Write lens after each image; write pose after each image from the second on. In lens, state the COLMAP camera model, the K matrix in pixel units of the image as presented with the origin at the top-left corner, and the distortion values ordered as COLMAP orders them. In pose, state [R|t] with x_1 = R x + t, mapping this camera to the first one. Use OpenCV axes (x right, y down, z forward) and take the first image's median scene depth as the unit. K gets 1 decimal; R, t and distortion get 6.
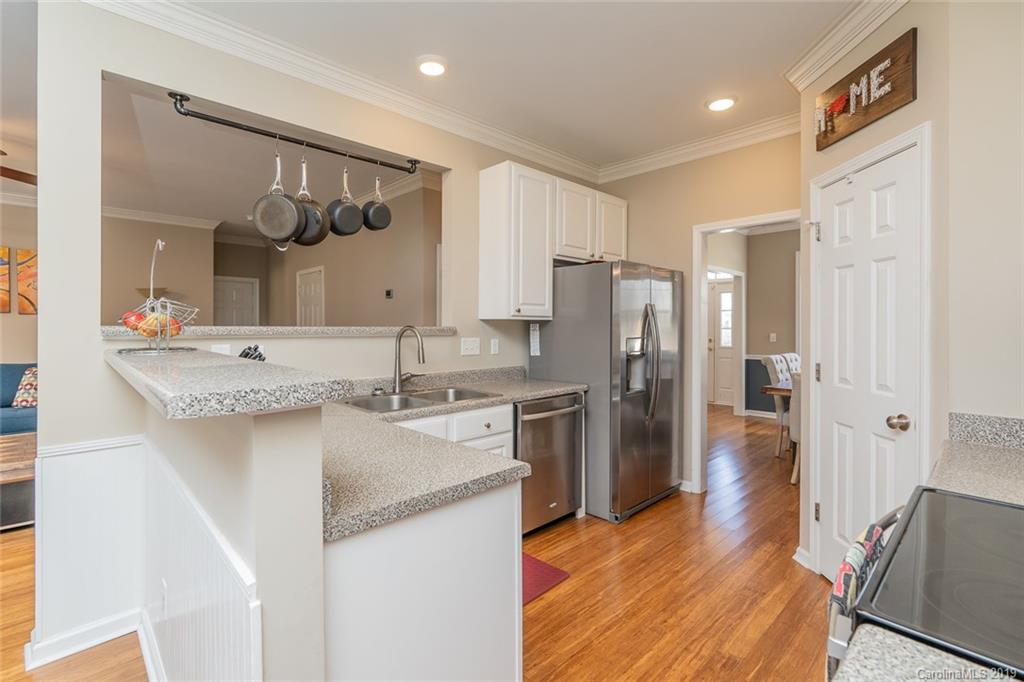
lens RADIAL K [[478.2, 0, 513.8], [0, 478.2, 331.9], [0, 0, 1]] dist [-0.014084, 0.000564]
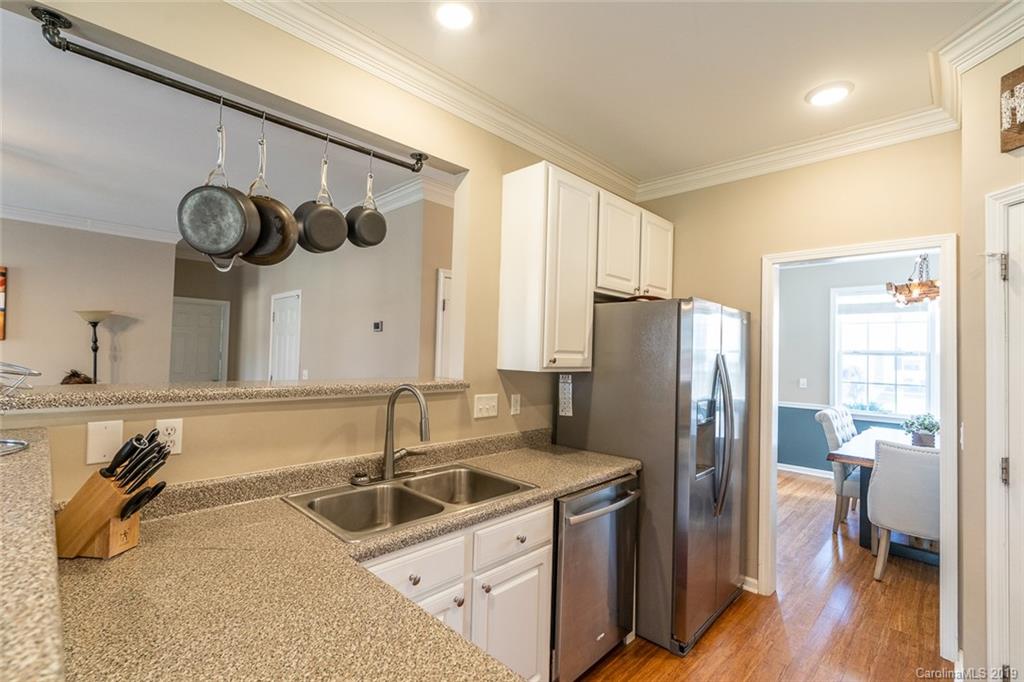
lens RADIAL K [[478.2, 0, 508.6], [0, 478.2, 343.9], [0, 0, 1]] dist [-0.014084, 0.000564]
pose [[0.999449, 0.026887, 0.019459, -0.074391], [-0.026275, 0.999172, -0.031062, -0.045596], [-0.020278, 0.030534, 0.999328, 0.255132]]
